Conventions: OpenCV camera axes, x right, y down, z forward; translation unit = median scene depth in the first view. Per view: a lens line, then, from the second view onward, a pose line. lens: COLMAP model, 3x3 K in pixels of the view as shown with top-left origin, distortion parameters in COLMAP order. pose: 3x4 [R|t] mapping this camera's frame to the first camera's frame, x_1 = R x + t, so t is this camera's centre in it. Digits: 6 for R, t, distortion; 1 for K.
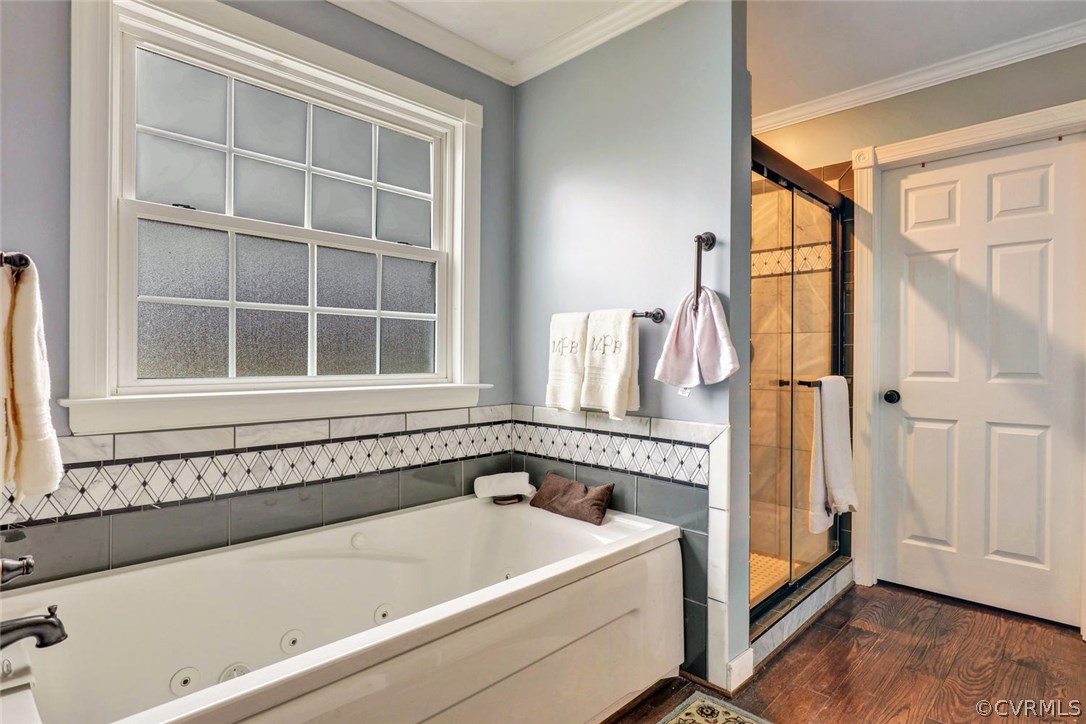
lens RADIAL K [[572.2, 0, 547.4], [0, 572.2, 365.0], [0, 0, 1]] dist [-0.011347, 0.001657]
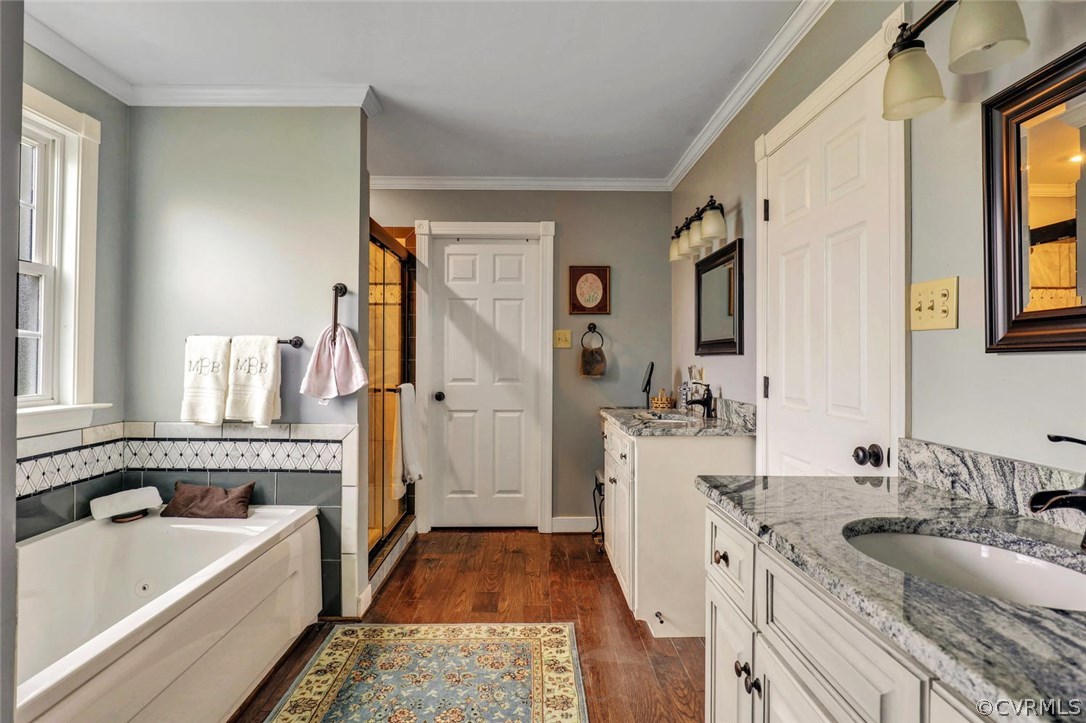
lens RADIAL K [[530.4, 0, 543.0], [0, 530.4, 361.5], [0, 0, 1]] dist [-0.002119, -0.000081]
pose [[0.709663, 0.001789, 0.704539, -0.222510], [0.006778, 0.999933, -0.009366, -0.026432], [-0.704509, 0.011423, 0.709603, -0.192236]]
